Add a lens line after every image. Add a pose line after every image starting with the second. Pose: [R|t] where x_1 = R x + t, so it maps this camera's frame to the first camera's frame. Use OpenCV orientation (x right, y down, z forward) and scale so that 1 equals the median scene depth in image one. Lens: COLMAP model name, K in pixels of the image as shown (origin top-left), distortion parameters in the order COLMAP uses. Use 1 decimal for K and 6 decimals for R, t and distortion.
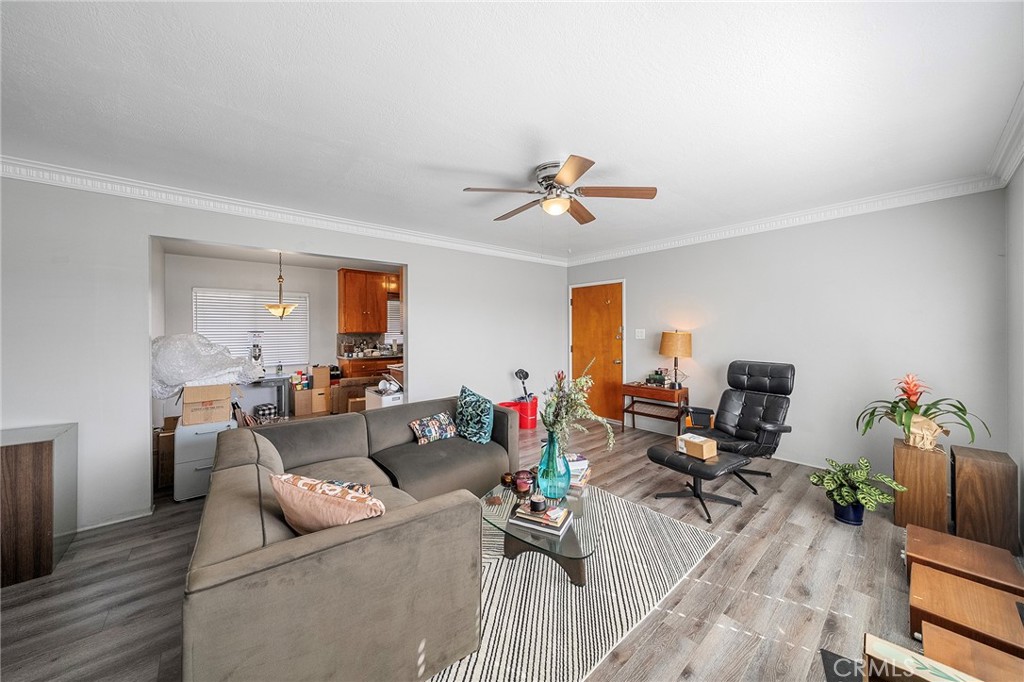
lens RADIAL K [[353.9, 0, 510.8], [0, 353.9, 335.0], [0, 0, 1]] dist [-0.000083, 0.000000]
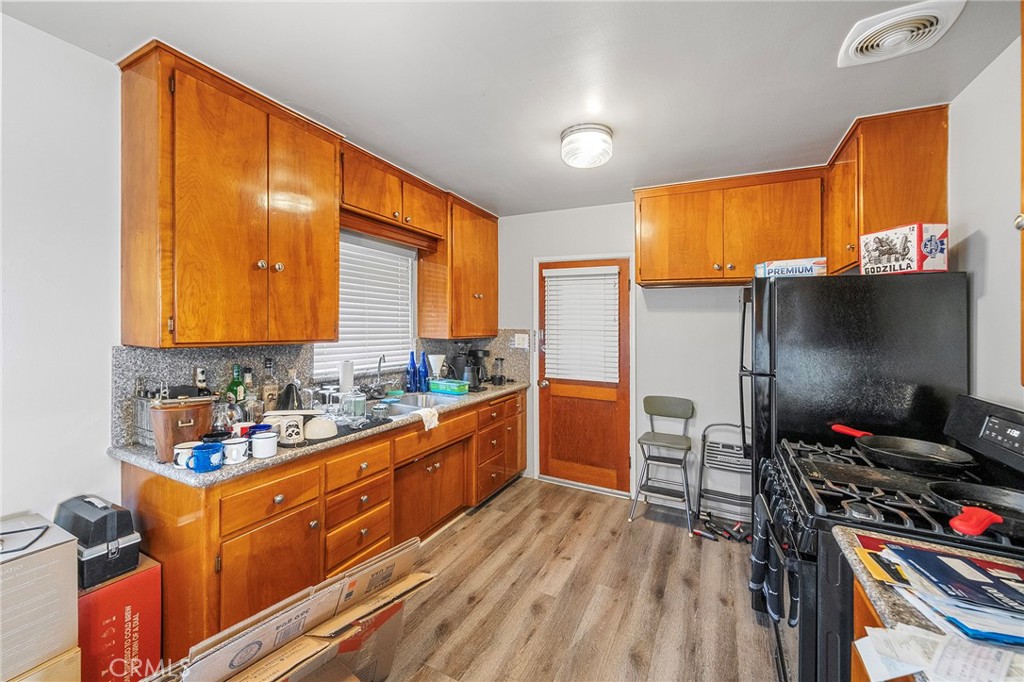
lens RADIAL K [[395.4, 0, 515.0], [0, 395.4, 333.7], [0, 0, 1]] dist [0.000030, -0.000041]
pose [[0.925469, 0.002728, 0.378813, -0.354697], [-0.004458, 0.999983, 0.003690, -0.015326], [-0.378797, -0.005104, 0.925466, 0.676728]]
